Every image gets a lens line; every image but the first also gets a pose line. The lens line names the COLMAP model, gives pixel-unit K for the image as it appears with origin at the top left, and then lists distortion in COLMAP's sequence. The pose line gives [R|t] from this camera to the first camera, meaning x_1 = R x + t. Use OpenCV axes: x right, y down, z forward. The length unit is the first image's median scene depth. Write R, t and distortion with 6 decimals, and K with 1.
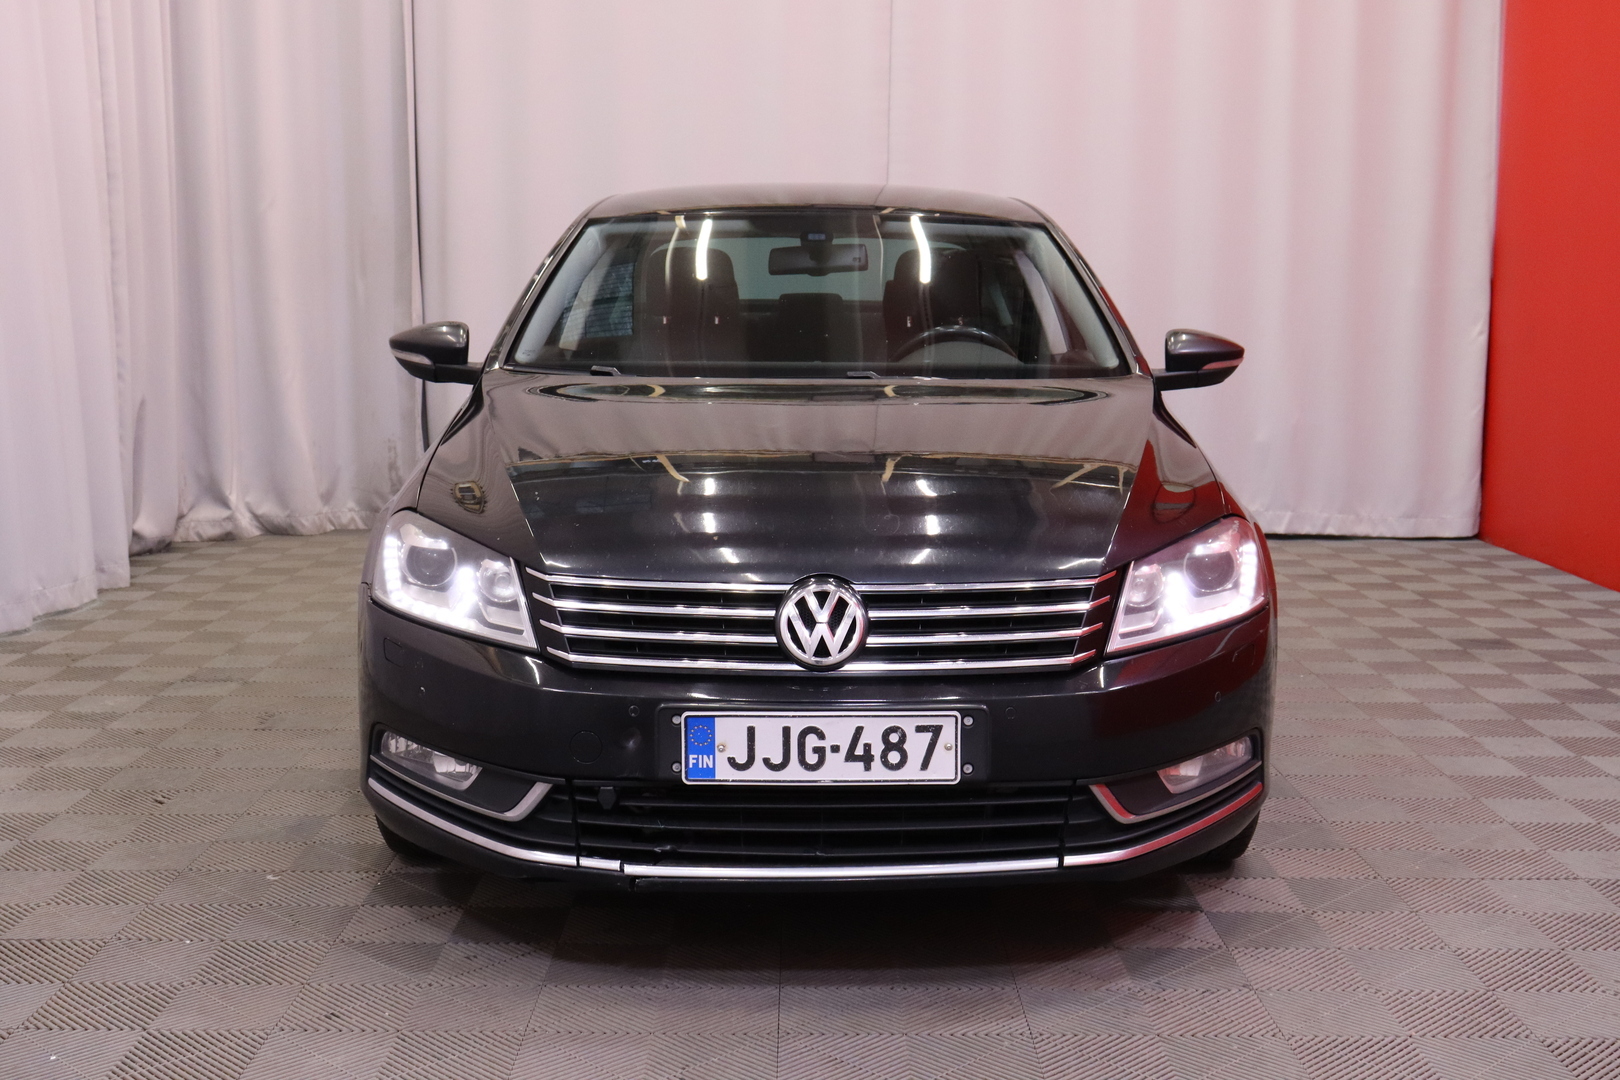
lens RADIAL K [[1891.7, 0, 810.0], [0, 1891.7, 540.0], [0, 0, 1]] dist [-0.009718, 0.006296]
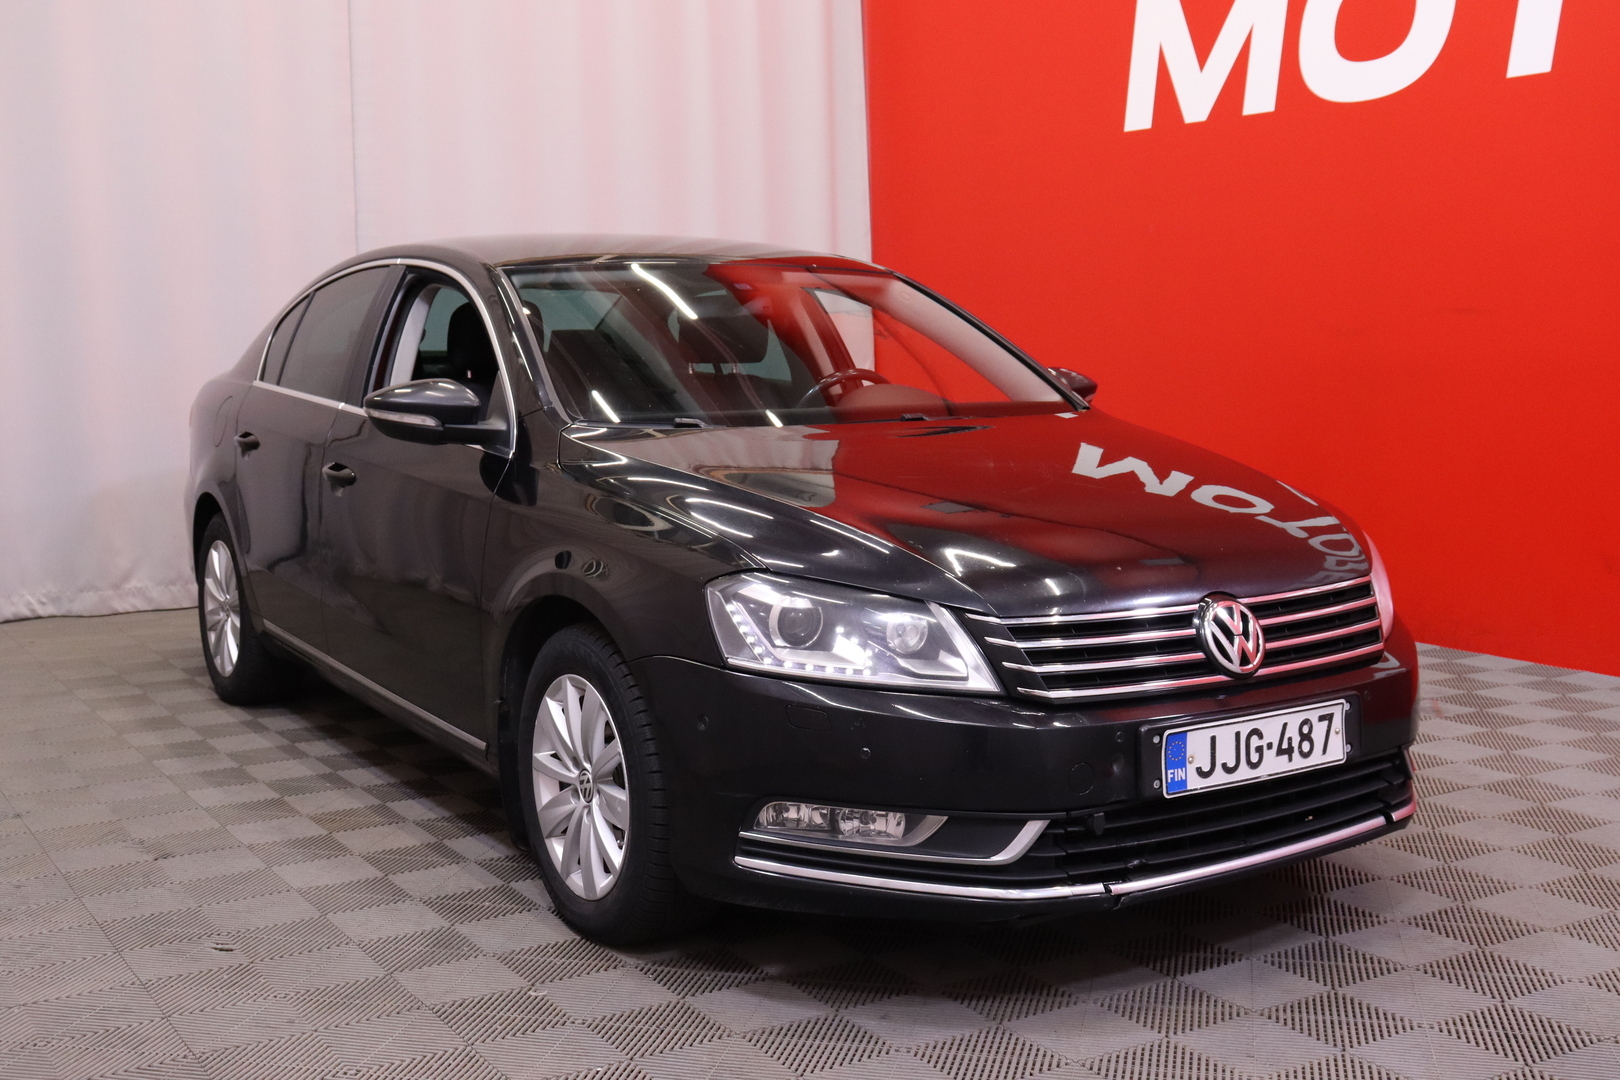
lens RADIAL K [[1874.7, 0, 810.0], [0, 1874.7, 540.0], [0, 0, 1]] dist [-0.113799, 0.001948]
pose [[0.854623, -0.075202, 0.513775, -0.764143], [0.086998, 0.996208, 0.001101, -0.034140], [-0.511910, 0.043757, 0.857924, 0.198526]]
